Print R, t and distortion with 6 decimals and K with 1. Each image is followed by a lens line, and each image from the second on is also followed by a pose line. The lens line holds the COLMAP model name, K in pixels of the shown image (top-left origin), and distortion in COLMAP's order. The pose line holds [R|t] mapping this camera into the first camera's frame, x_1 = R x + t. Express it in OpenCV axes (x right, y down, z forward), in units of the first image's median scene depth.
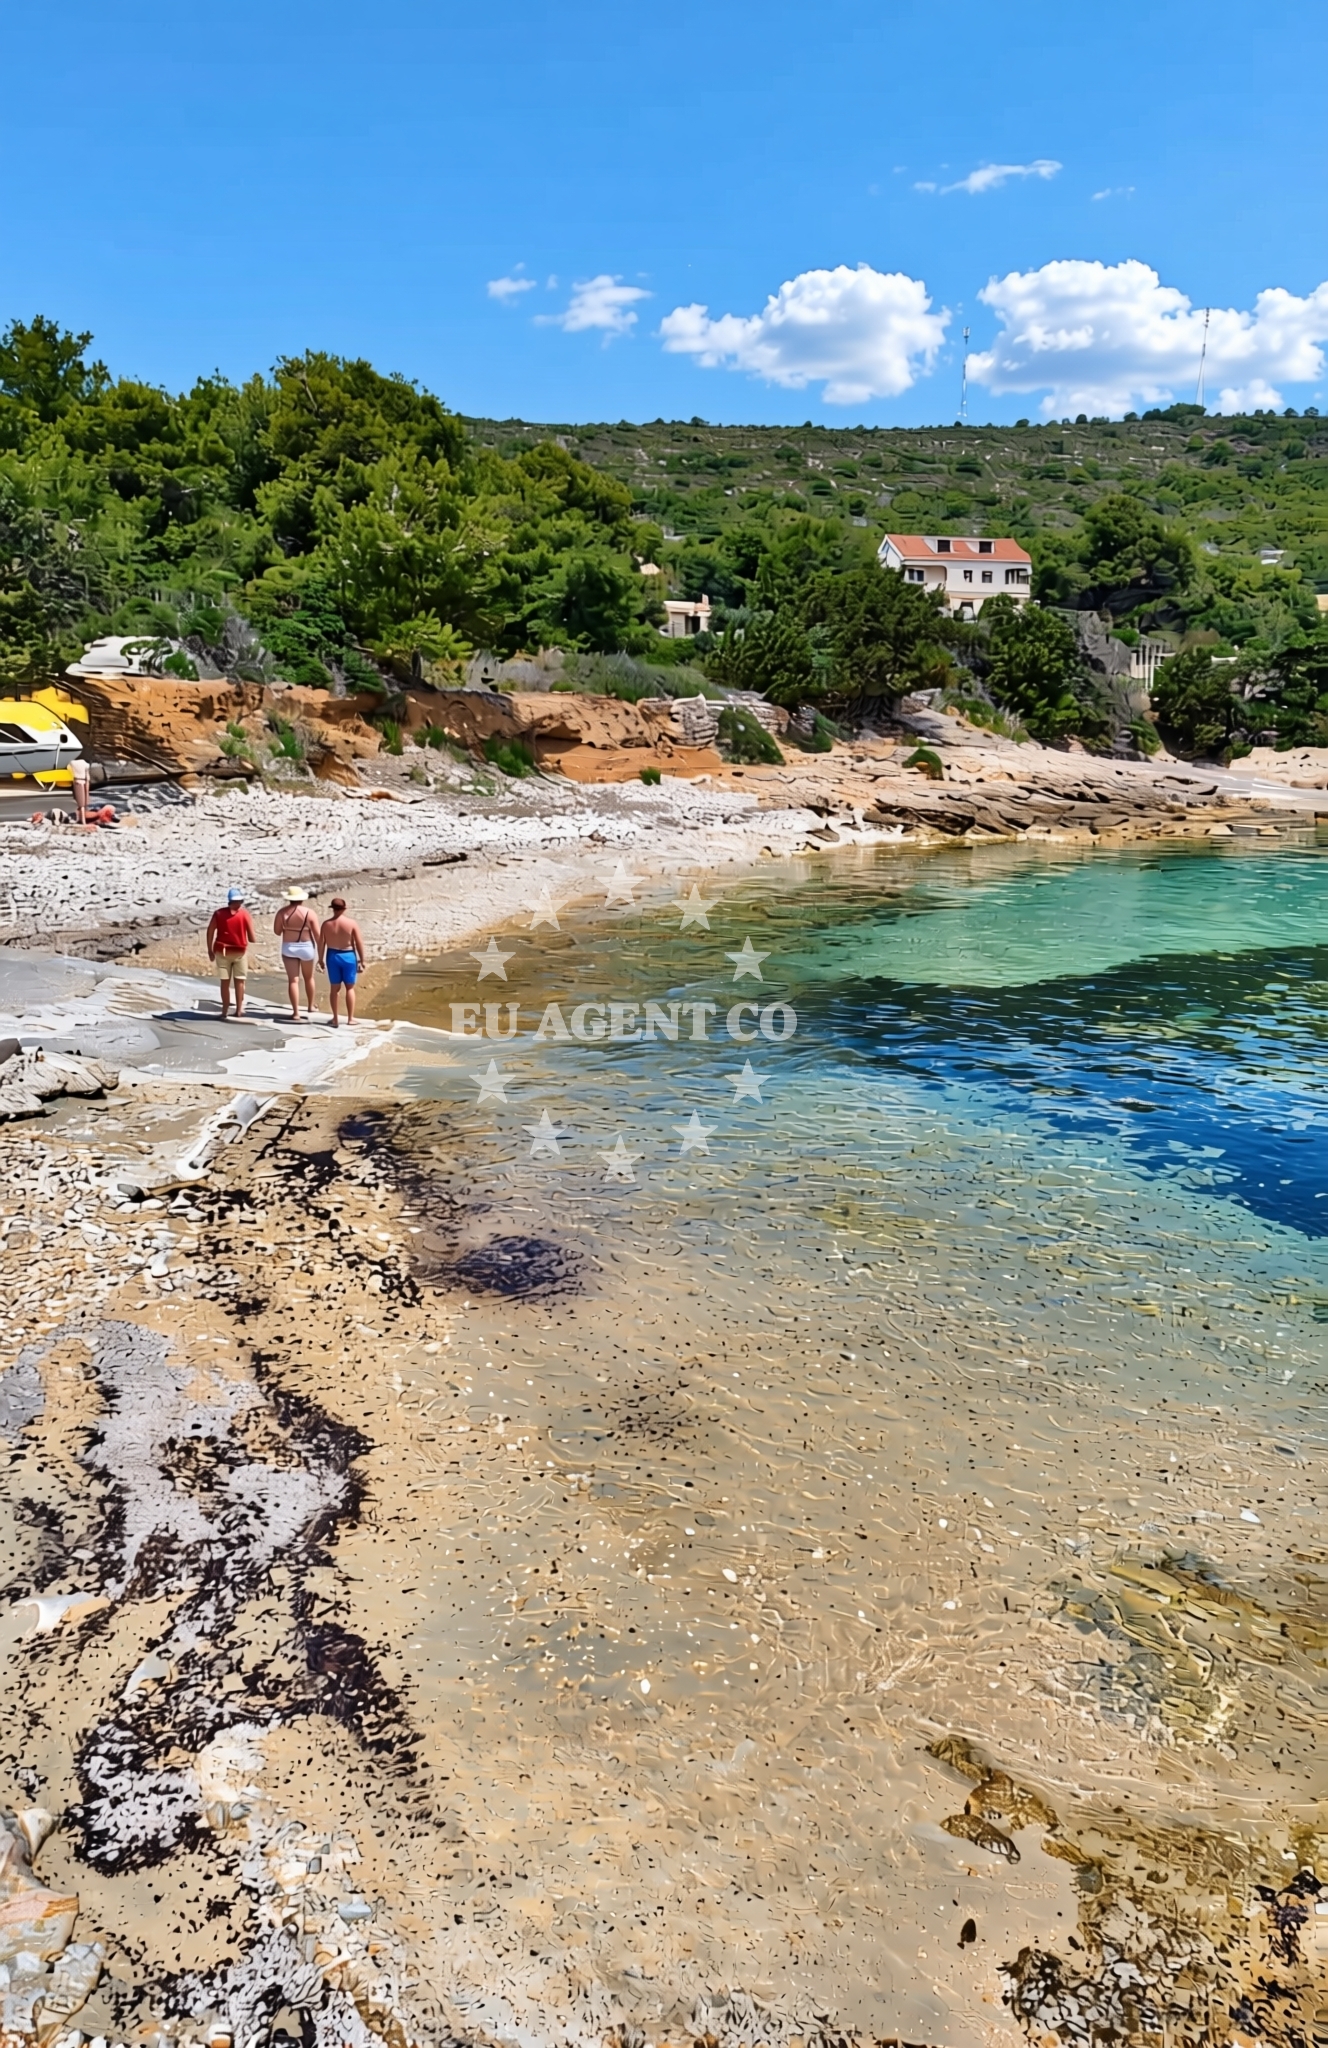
lens RADIAL K [[1374.8, 0, 747.9], [0, 1374.8, 994.8], [0, 0, 1]] dist [0.006837, -0.005792]
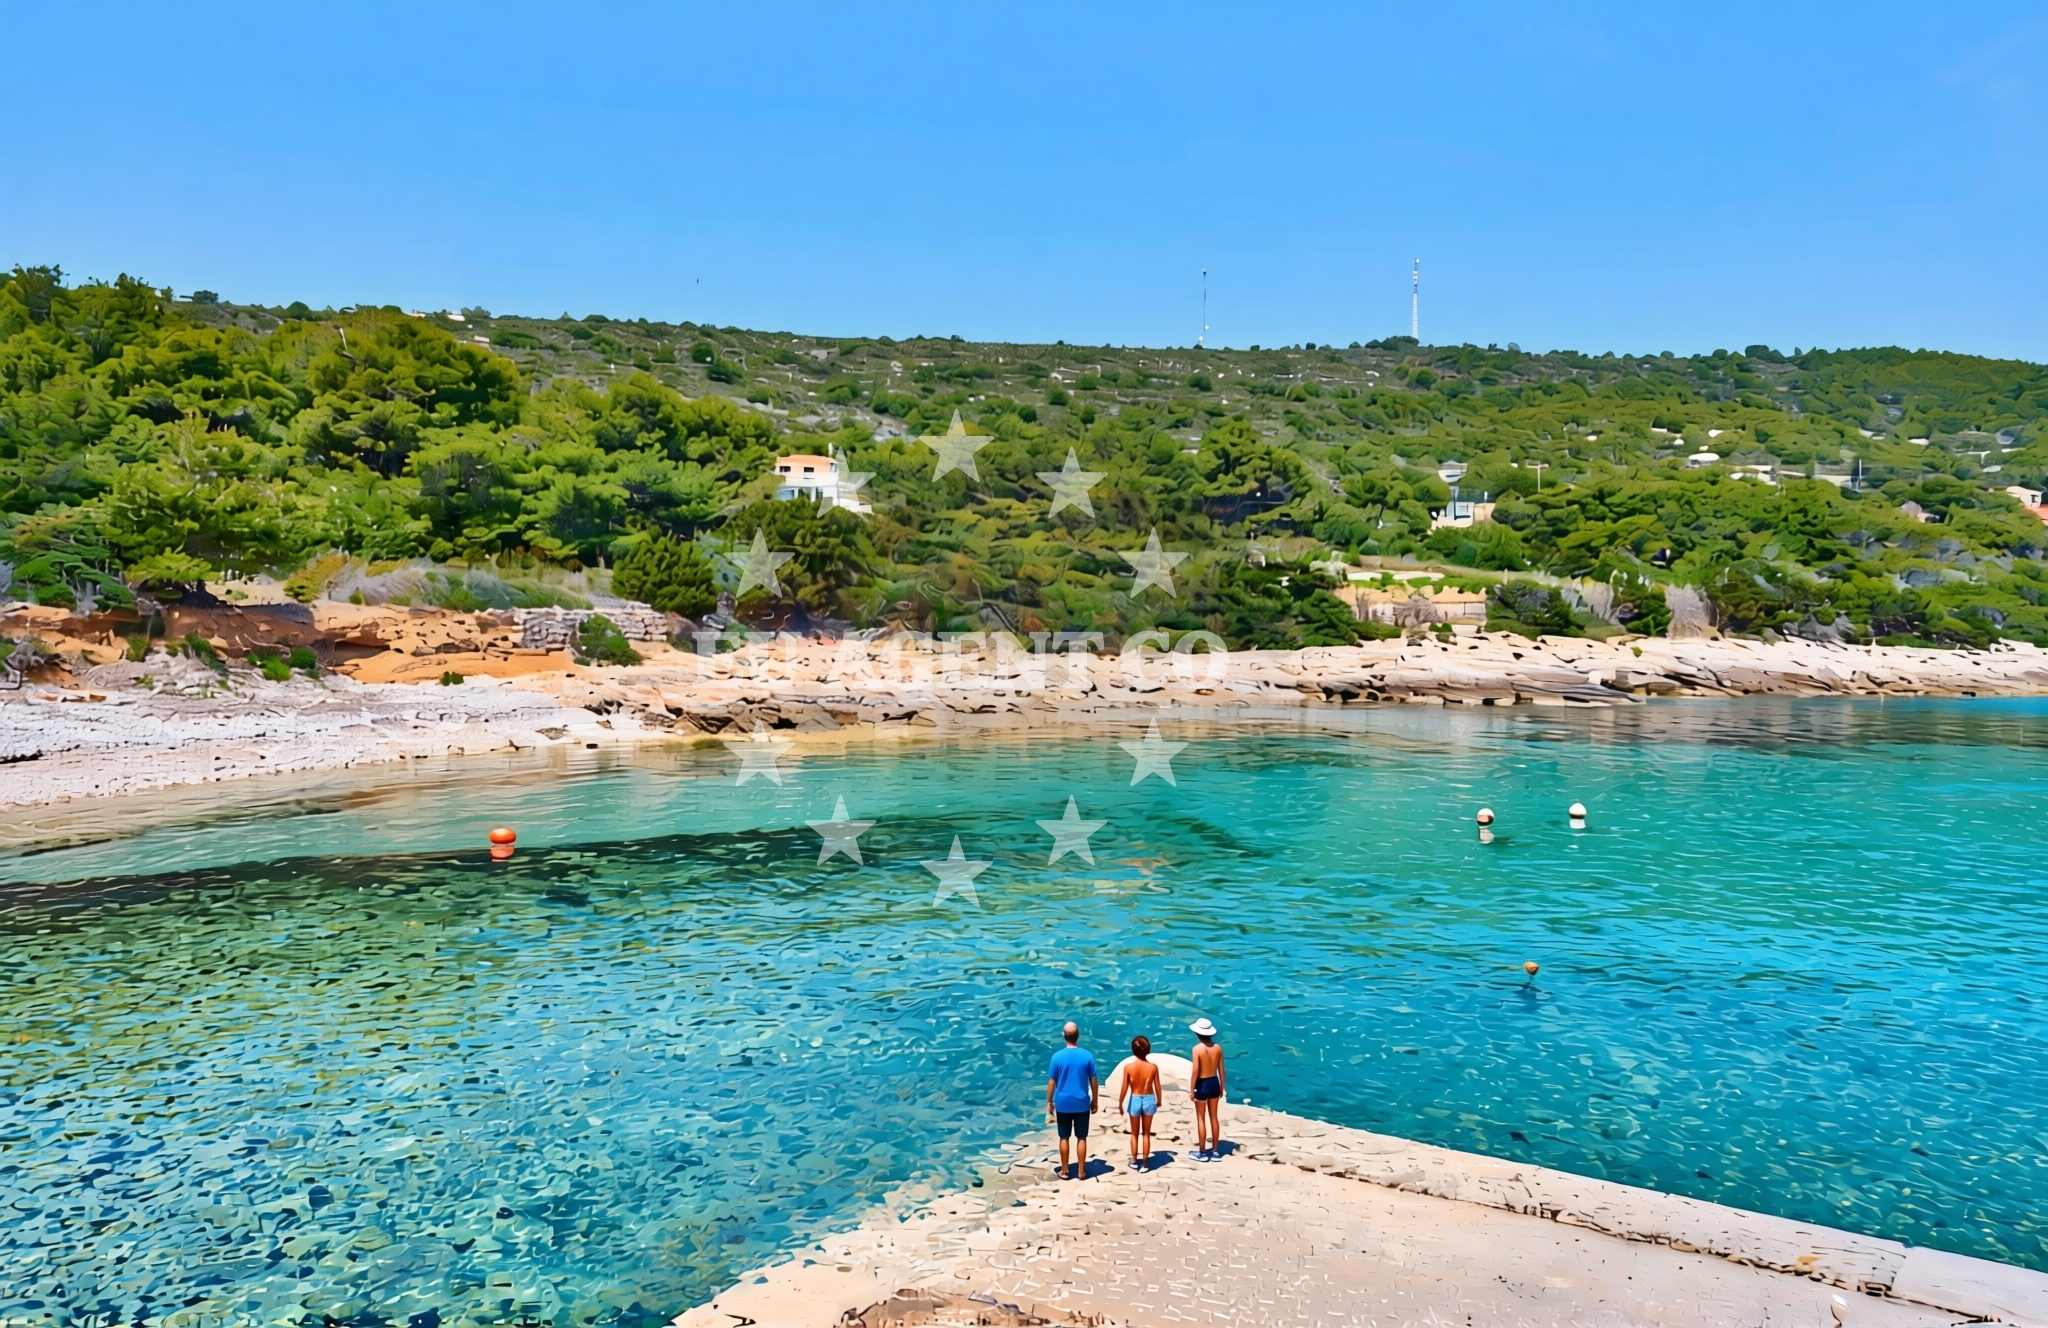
lens RADIAL K [[1308.6, 0, 1102.3], [0, 1308.6, 596.3], [0, 0, 1]] dist [-0.004015, -0.012577]
pose [[0.998985, 0.023719, 0.038292, 0.409661], [-0.015774, 0.980514, -0.195816, -0.018314], [-0.042190, 0.195014, 0.979893, -0.111267]]
